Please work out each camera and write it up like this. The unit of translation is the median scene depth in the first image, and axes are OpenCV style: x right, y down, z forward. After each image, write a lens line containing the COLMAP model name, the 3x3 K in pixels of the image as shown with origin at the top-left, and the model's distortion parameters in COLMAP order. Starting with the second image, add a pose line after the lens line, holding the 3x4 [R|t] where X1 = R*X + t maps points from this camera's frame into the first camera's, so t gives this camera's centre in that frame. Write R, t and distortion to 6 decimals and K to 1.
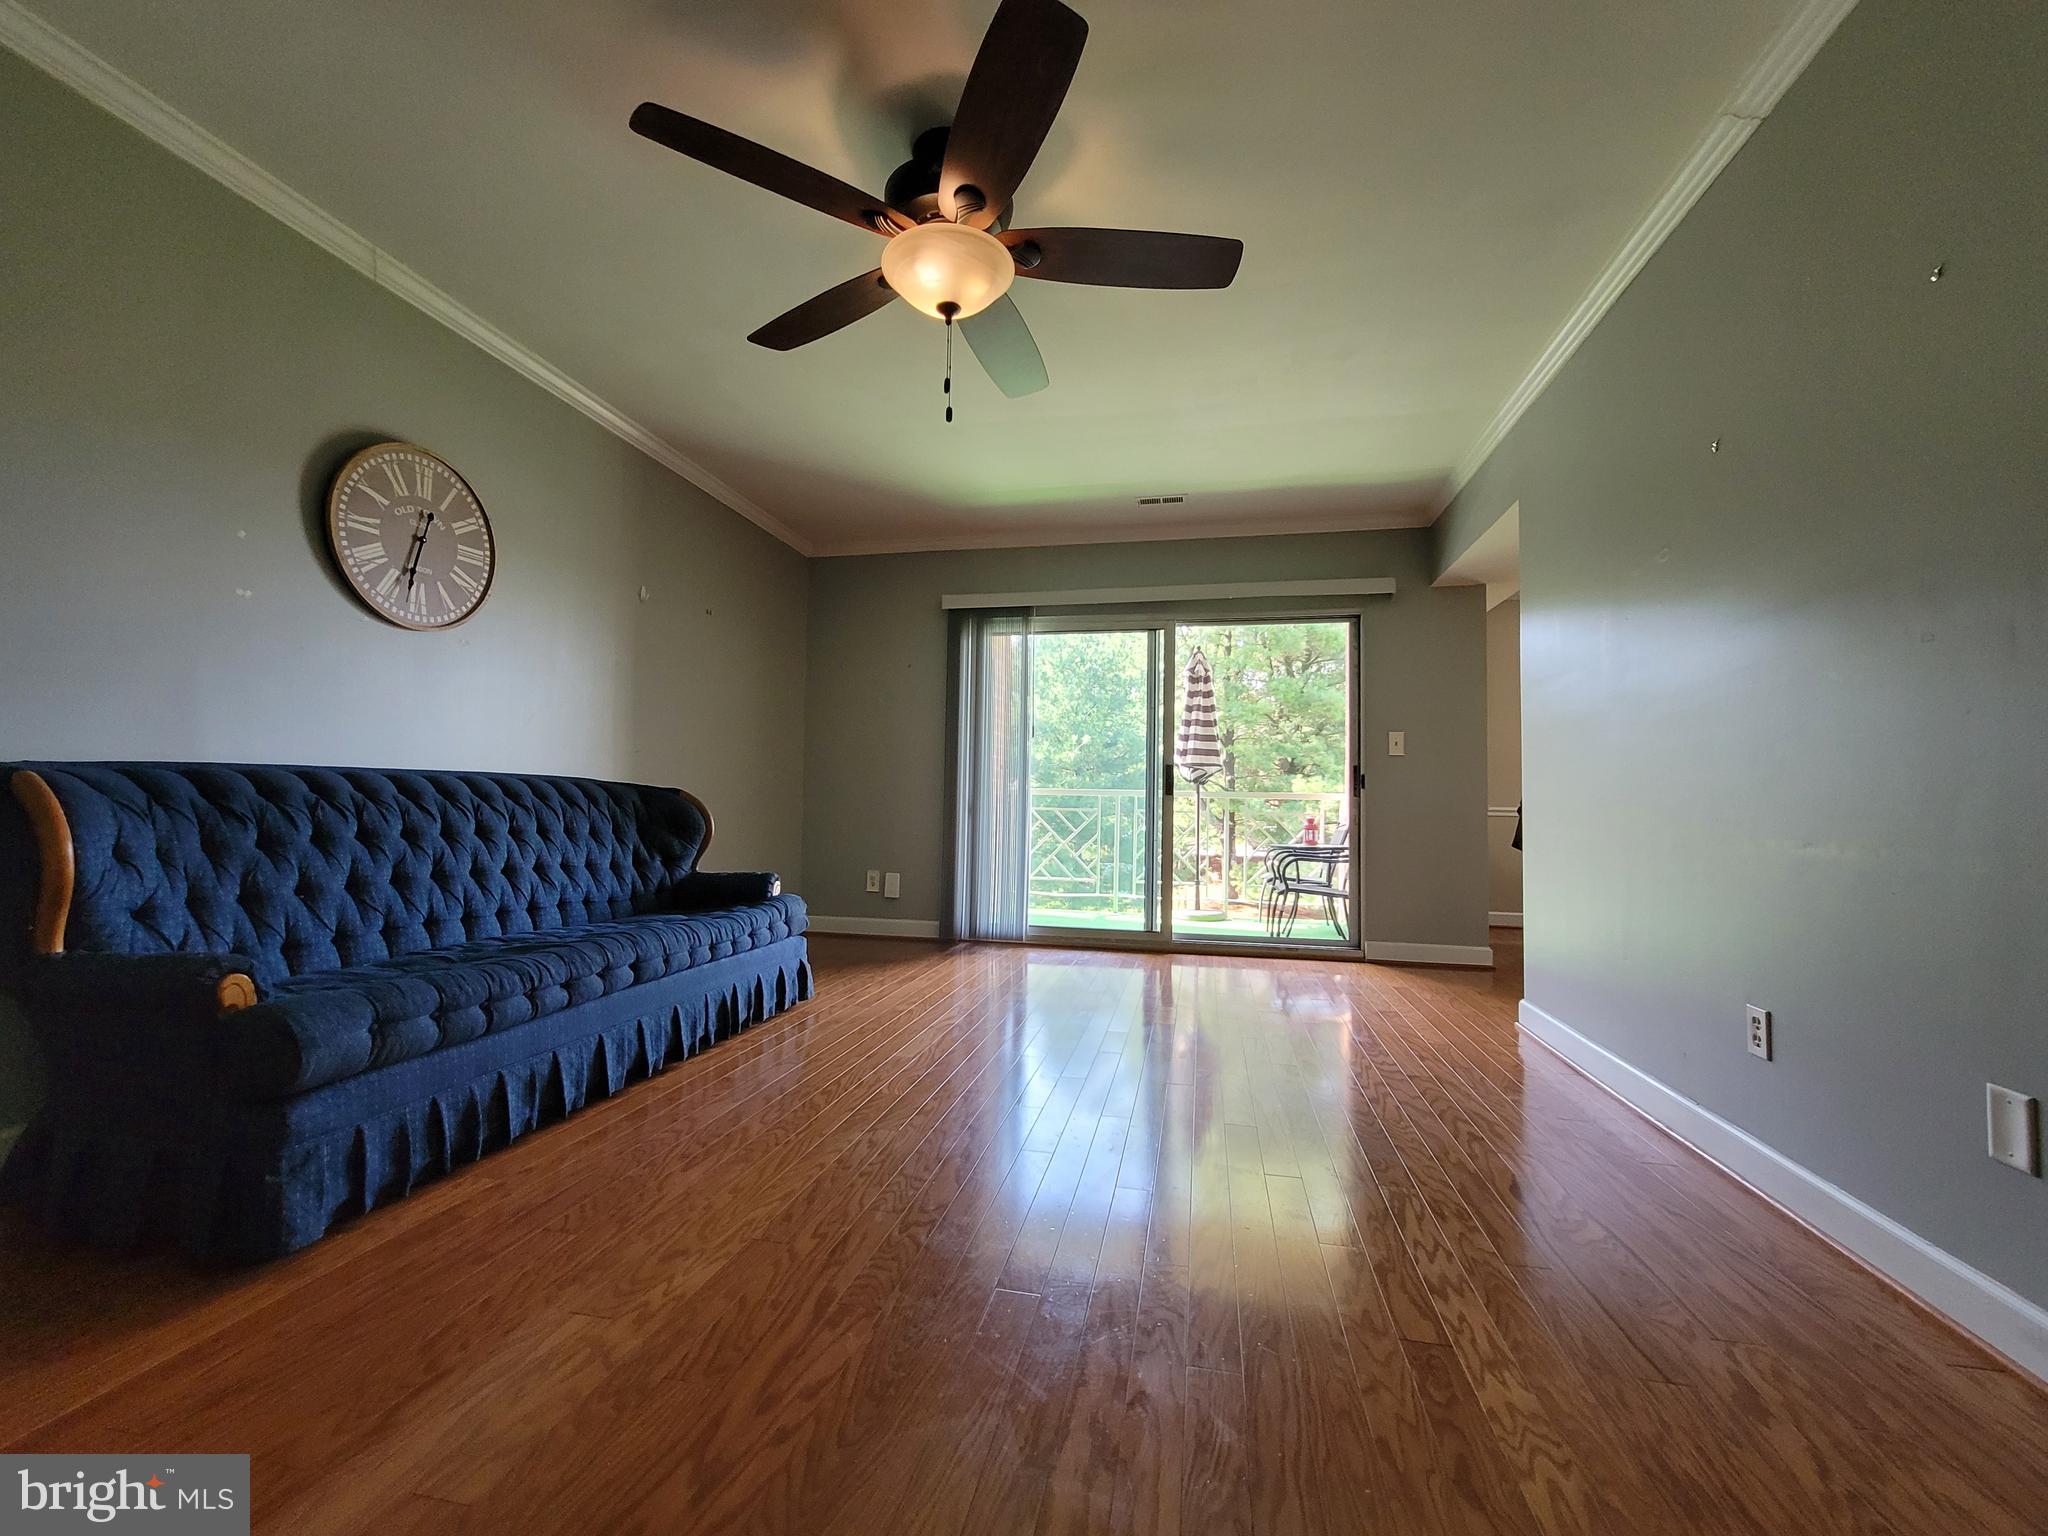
lens RADIAL K [[835.0, 0, 1020.9], [0, 835.0, 773.8], [0, 0, 1]] dist [-0.006563, 0.004440]
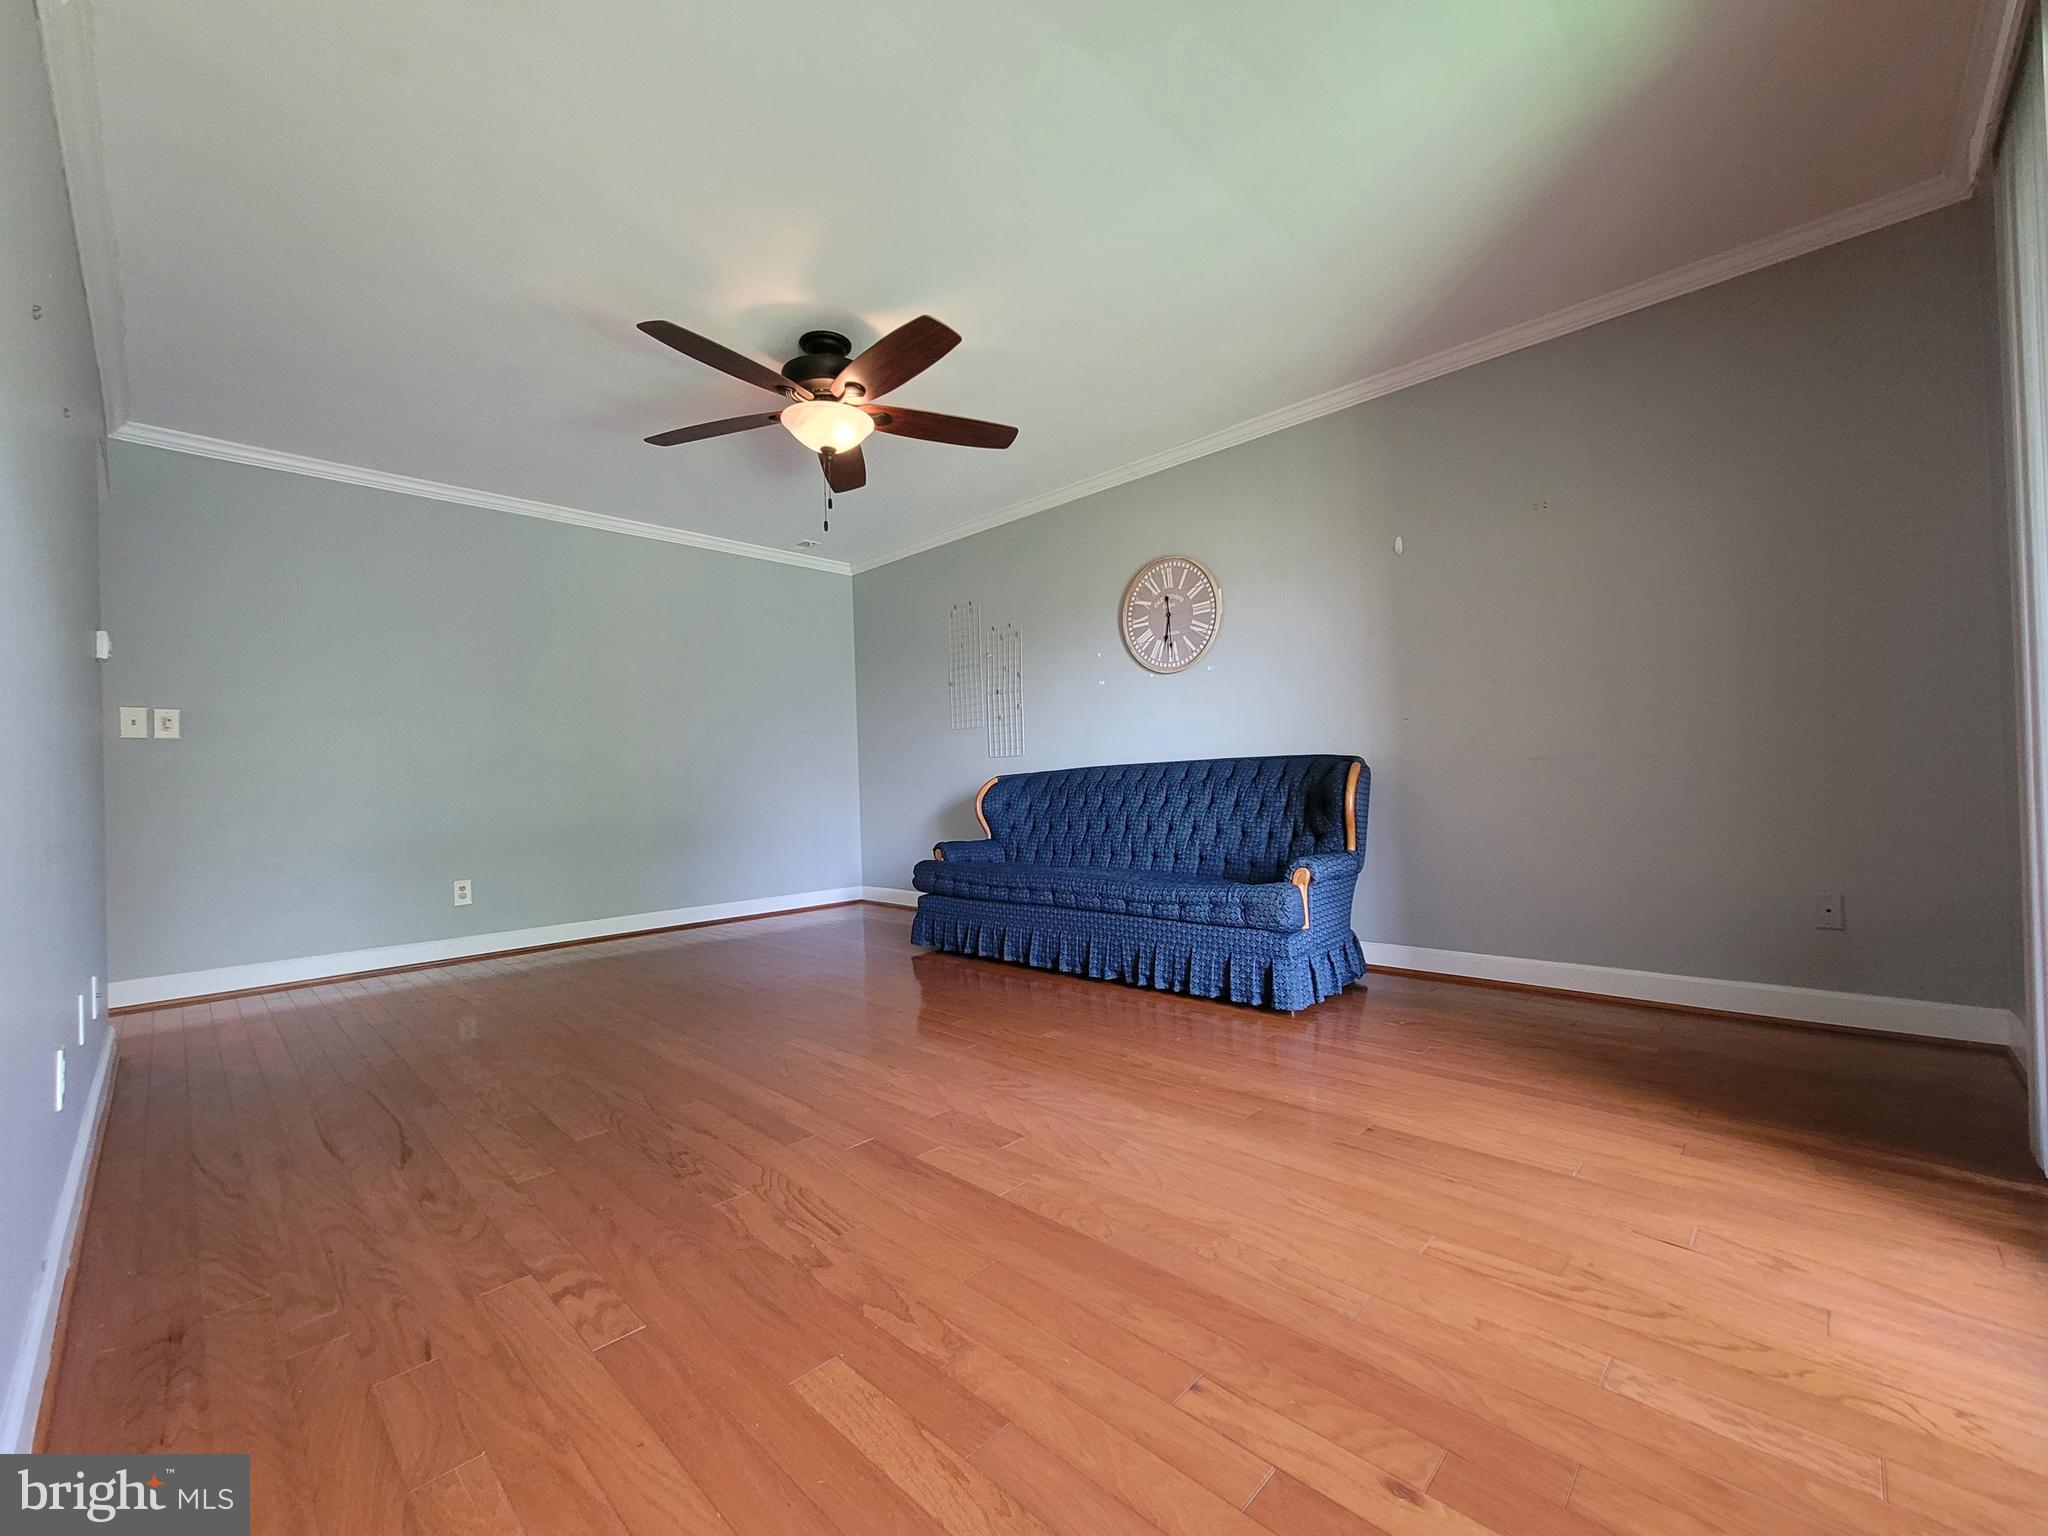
lens RADIAL K [[835.0, 0, 1028.8], [0, 835.0, 761.9], [0, 0, 1]] dist [-0.006563, 0.004440]
pose [[-0.528157, -0.036397, -0.848367, 0.682773], [0.042535, 0.996693, -0.069240, 0.083613], [0.848081, -0.072655, -0.524862, 1.468323]]
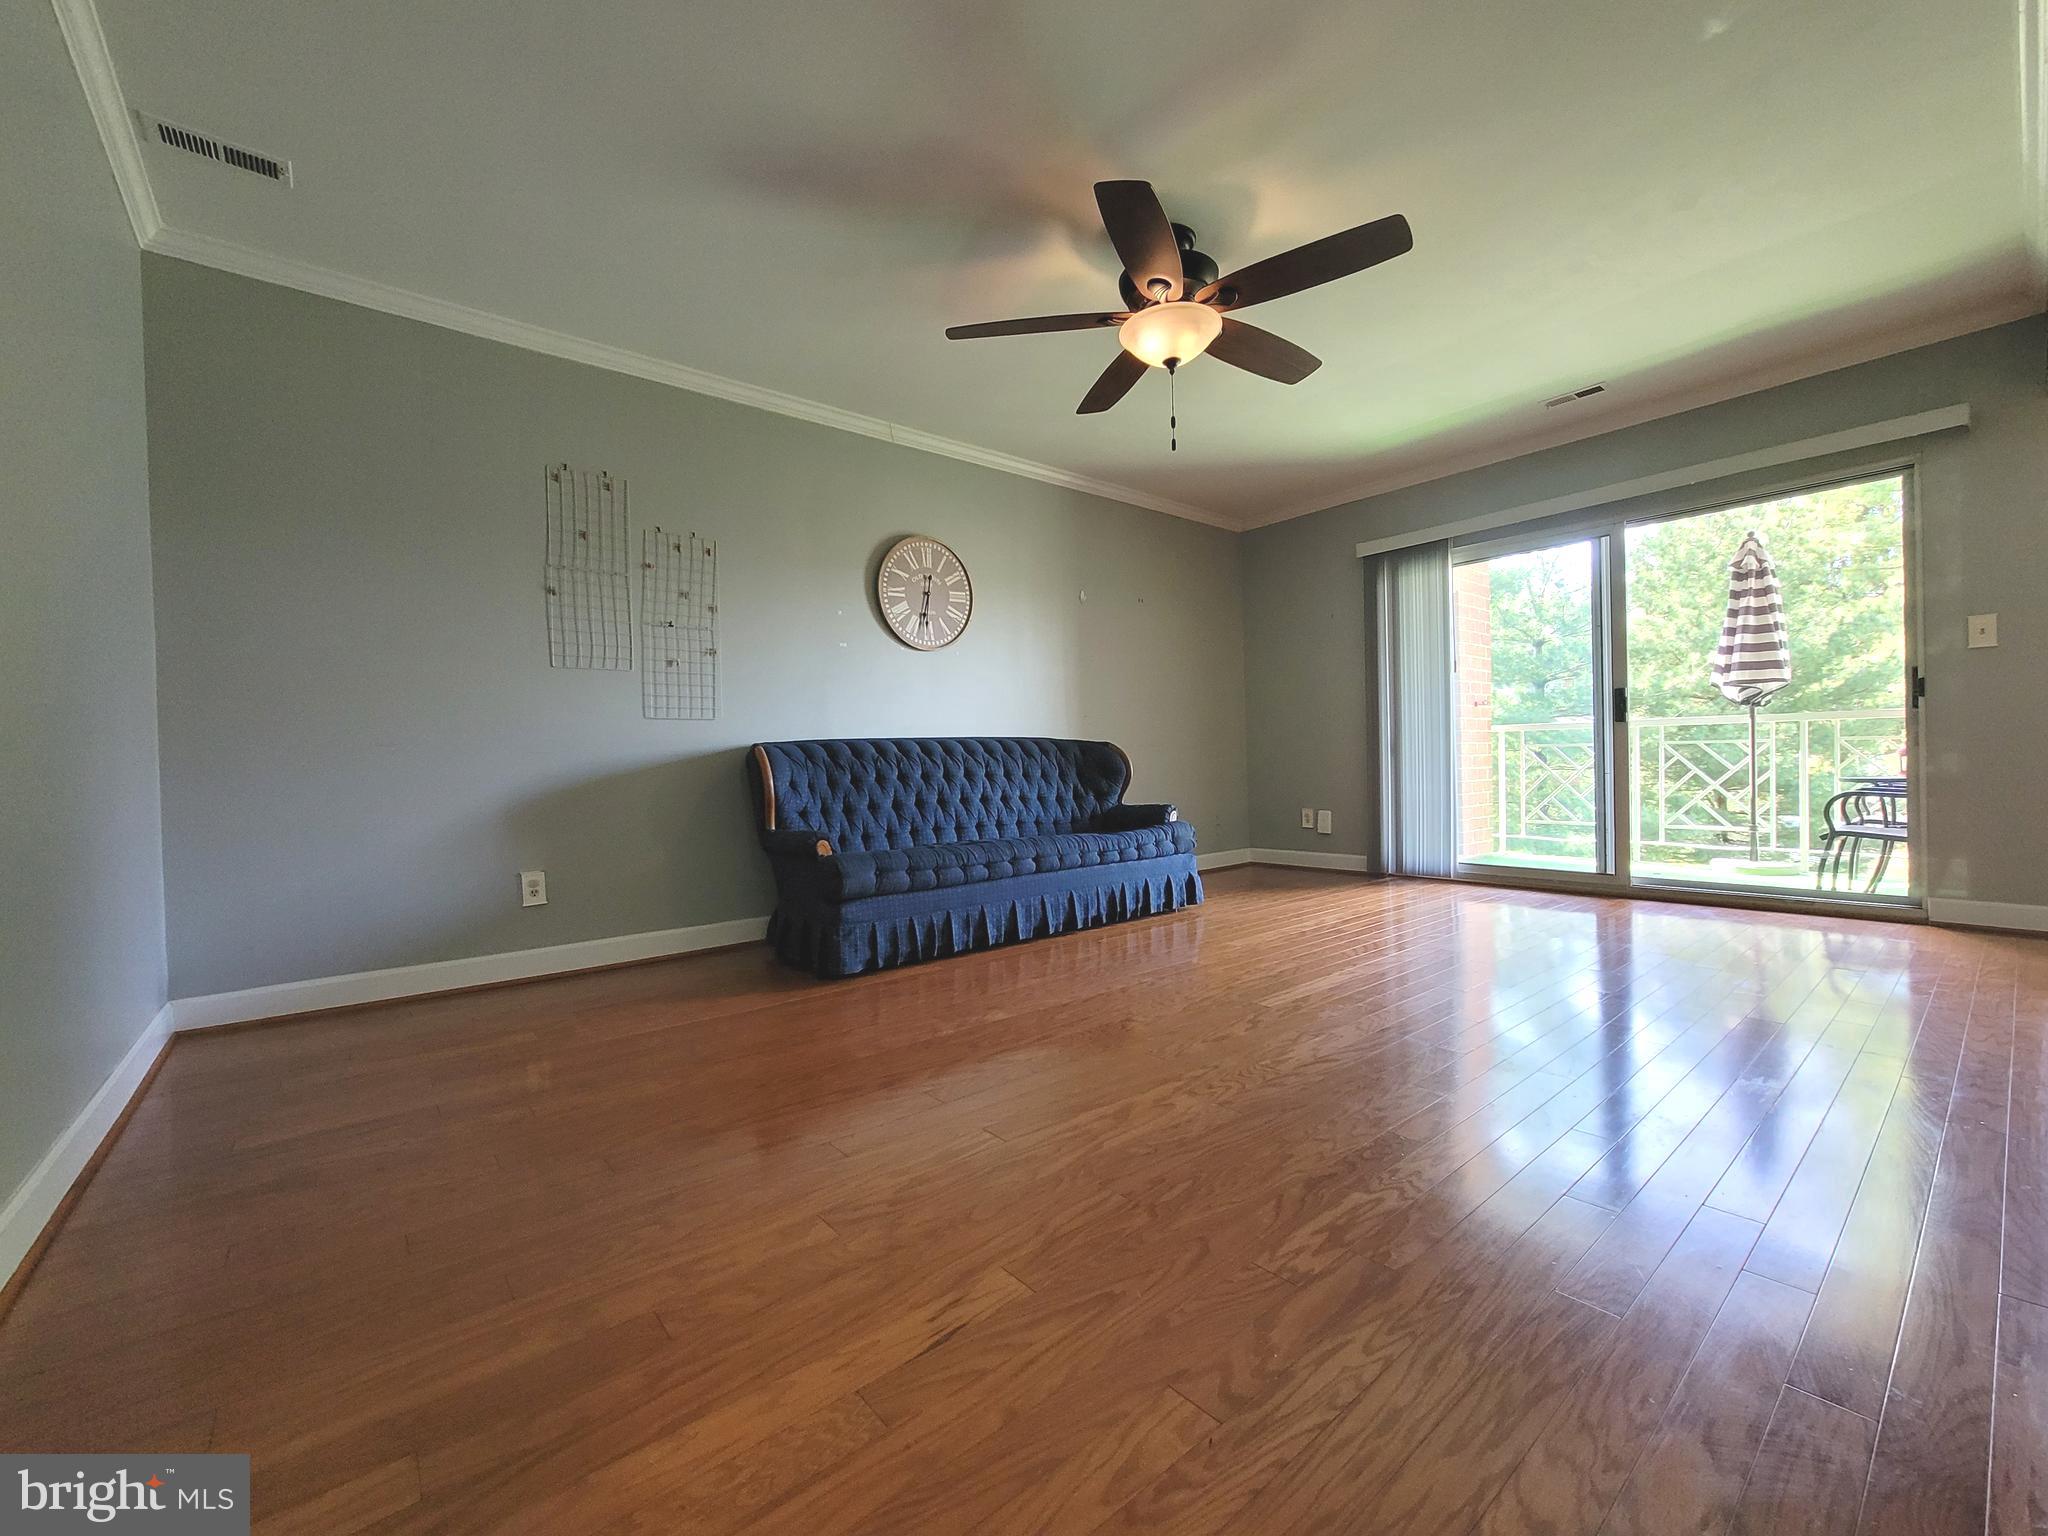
lens RADIAL K [[835.0, 0, 1024.3], [0, 835.0, 774.2], [0, 0, 1]] dist [-0.006563, 0.004440]
pose [[0.783137, -0.027229, -0.621253, 0.384406], [0.060700, 0.997617, 0.032791, 0.021877], [0.618880, -0.063390, 0.782924, -0.152062]]
